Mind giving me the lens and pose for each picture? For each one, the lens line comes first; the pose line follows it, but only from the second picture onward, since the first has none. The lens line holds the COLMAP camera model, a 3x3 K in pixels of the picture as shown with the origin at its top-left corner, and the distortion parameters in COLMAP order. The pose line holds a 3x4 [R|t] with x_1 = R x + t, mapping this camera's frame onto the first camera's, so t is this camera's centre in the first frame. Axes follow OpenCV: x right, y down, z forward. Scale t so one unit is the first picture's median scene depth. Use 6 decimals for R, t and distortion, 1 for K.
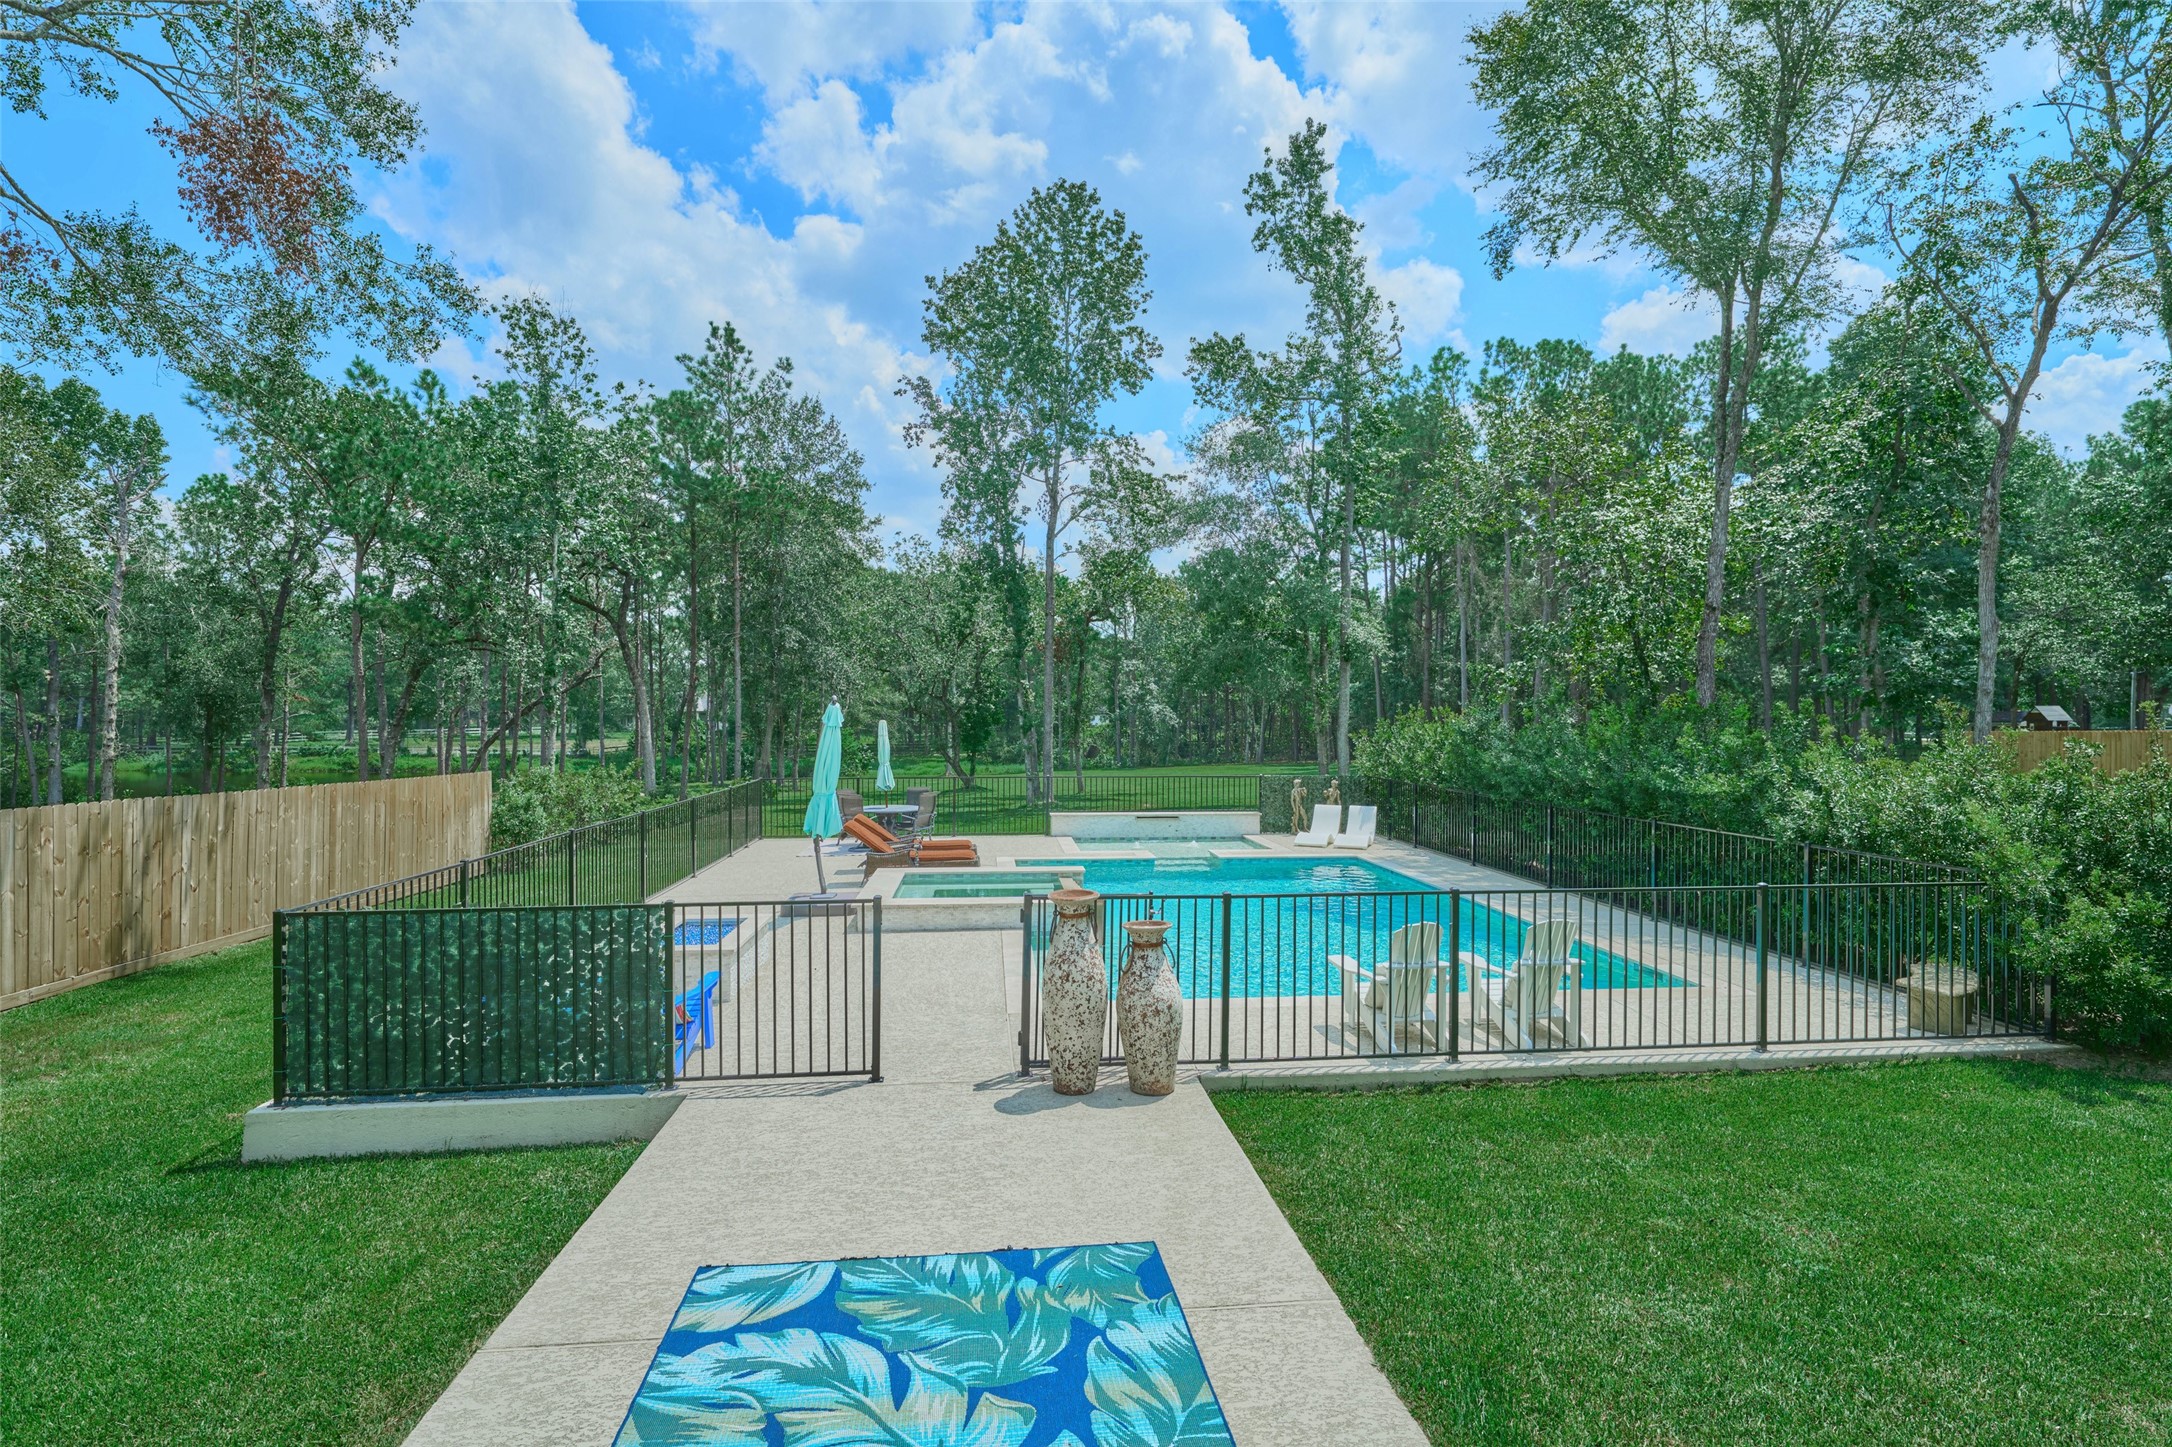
lens RADIAL K [[1037.6, 0, 1098.3], [0, 1037.6, 727.2], [0, 0, 1]] dist [0.001693, 0.000123]
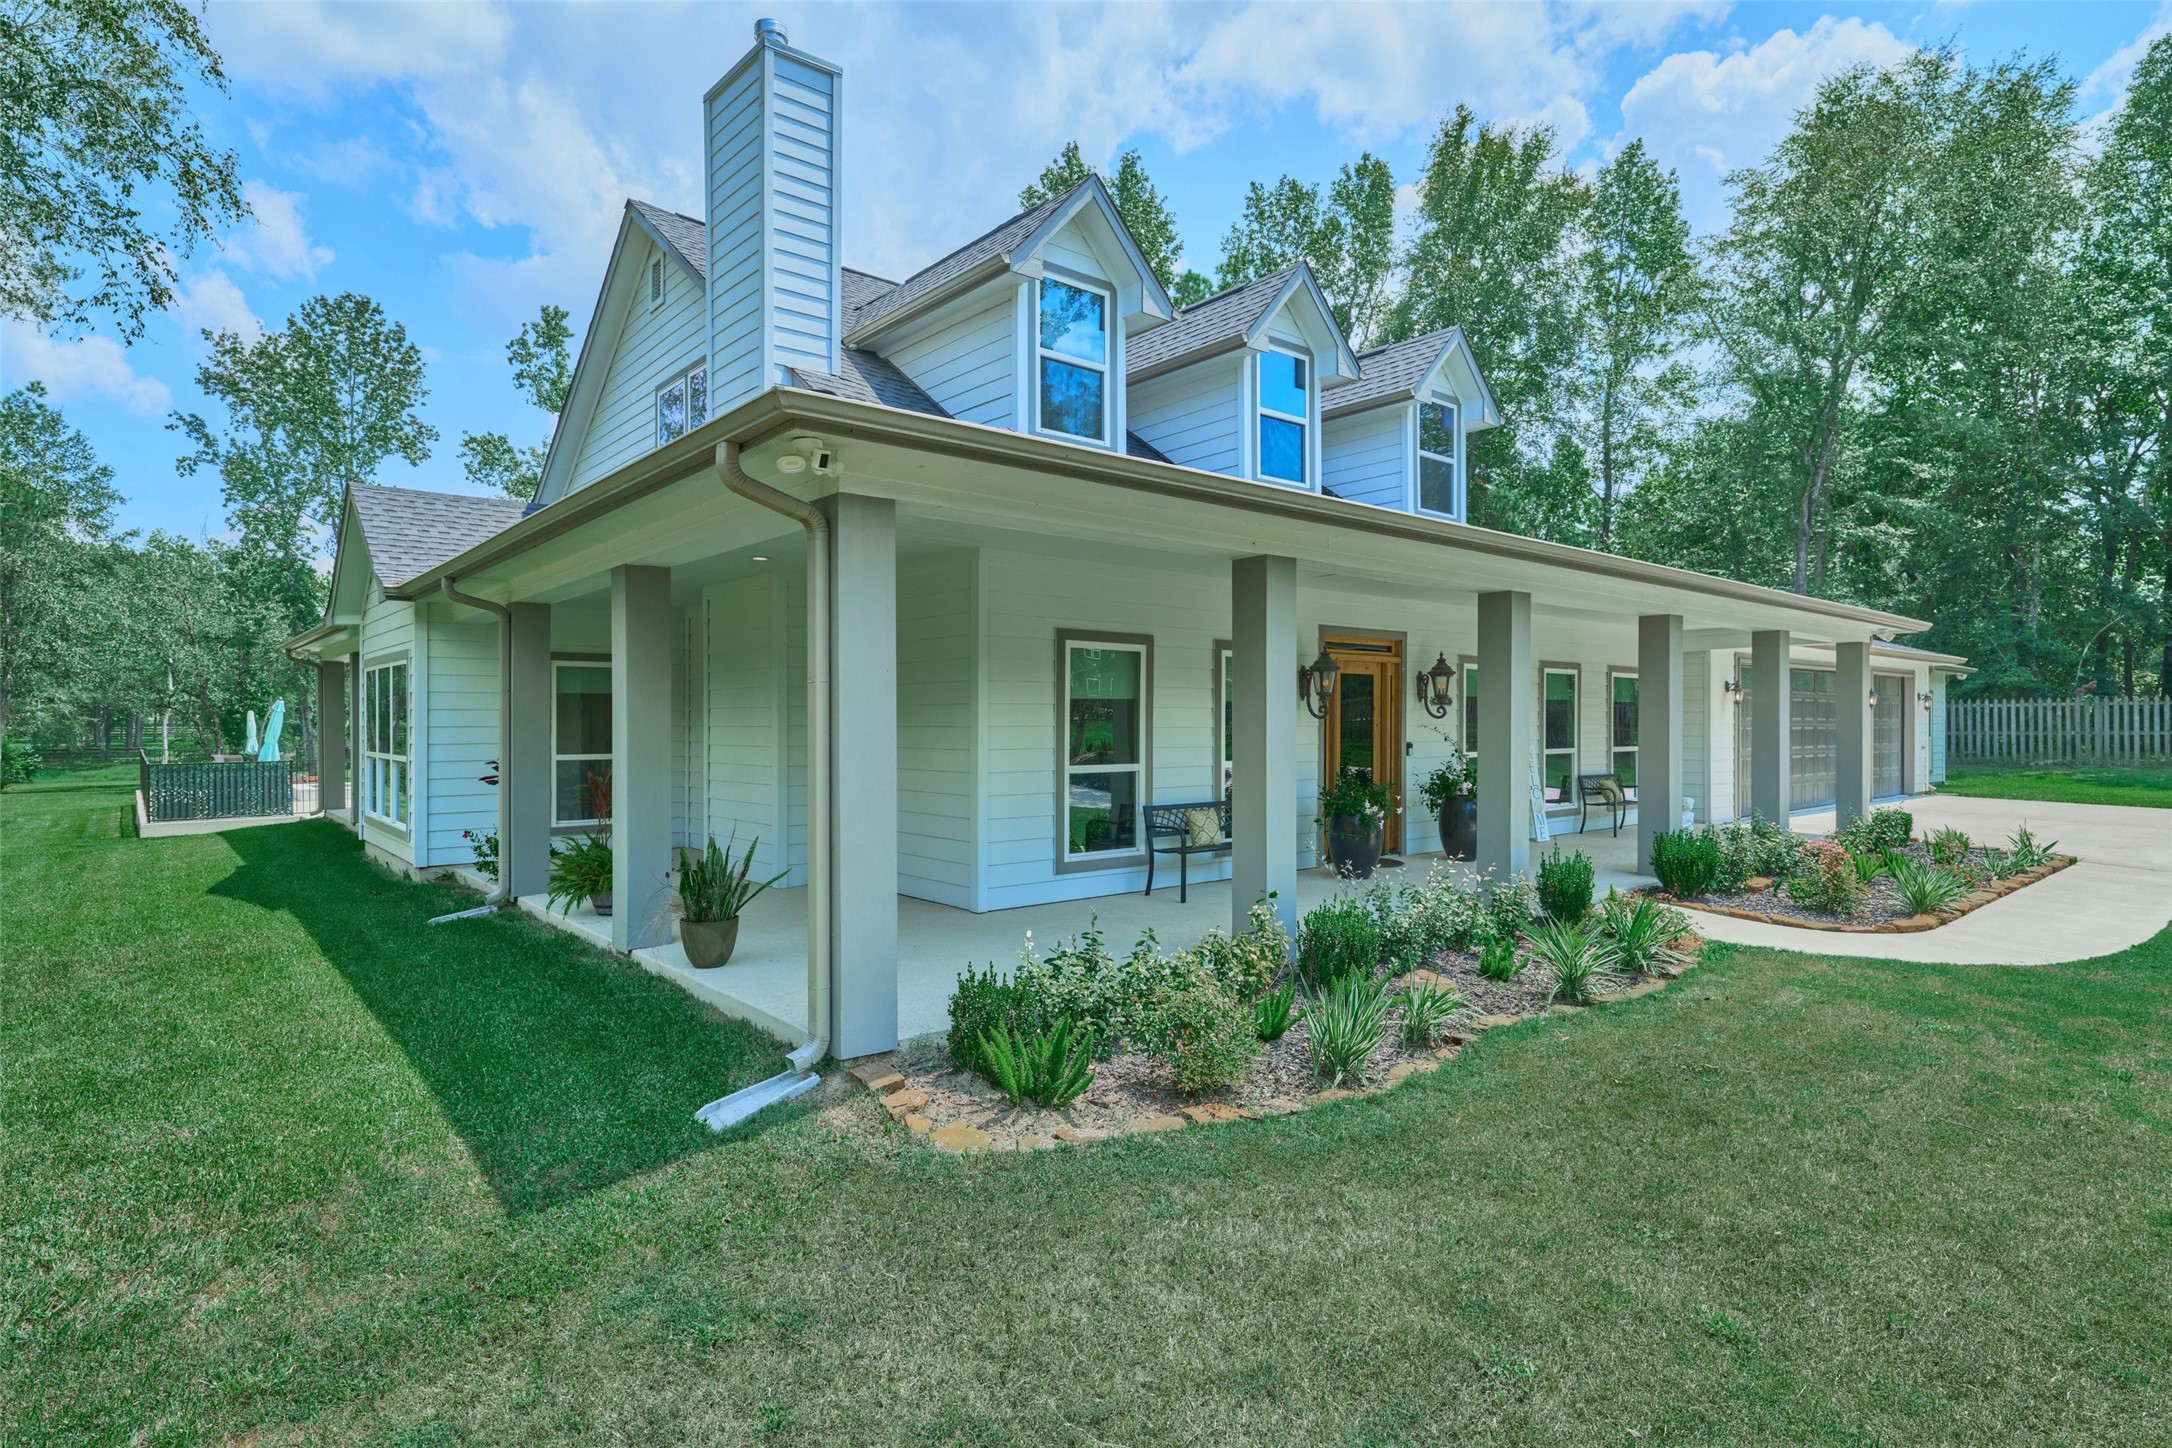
lens RADIAL K [[1136.5, 0, 1096.7], [0, 1136.5, 712.2], [0, 0, 1]] dist [-0.000472, 0.003569]
pose [[0.824383, 0.002670, 0.566026, -0.067185], [0.006609, 0.999875, -0.014342, 0.017064], [-0.565994, 0.015564, 0.824263, -0.672276]]
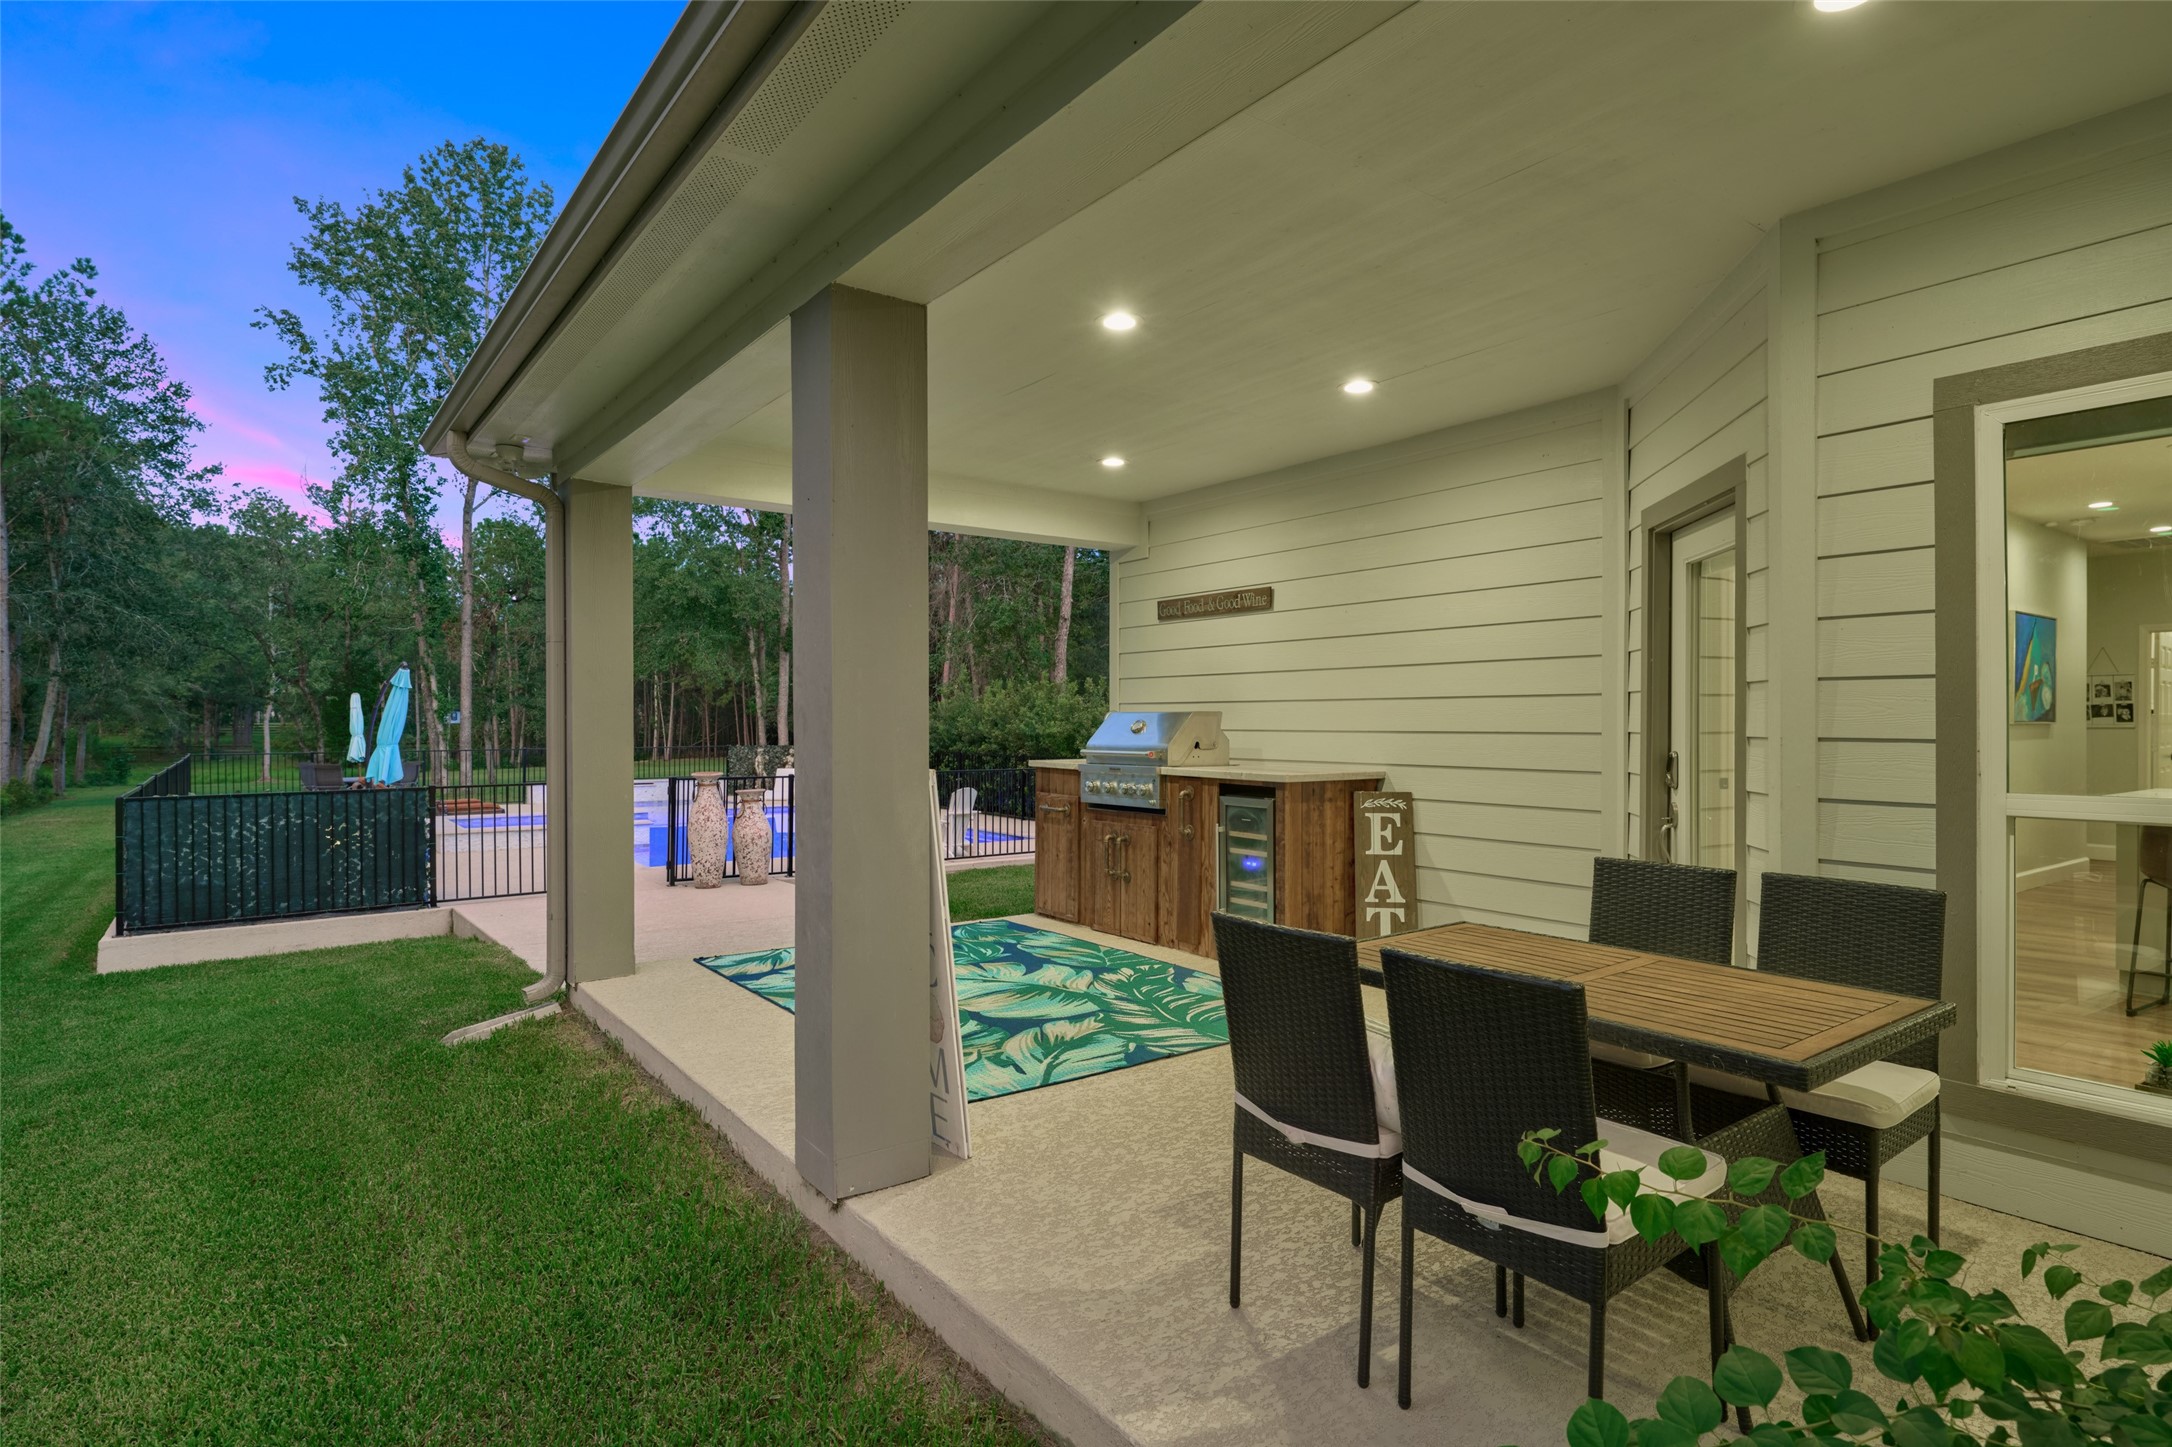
lens RADIAL K [[1136.5, 0, 1083.8], [0, 1136.5, 721.1], [0, 0, 1]] dist [-0.000472, 0.003569]
pose [[0.865437, -0.002349, 0.501013, -0.080600], [0.005796, 0.999969, -0.005322, 0.016894], [-0.500985, 0.007509, 0.865423, -0.176198]]
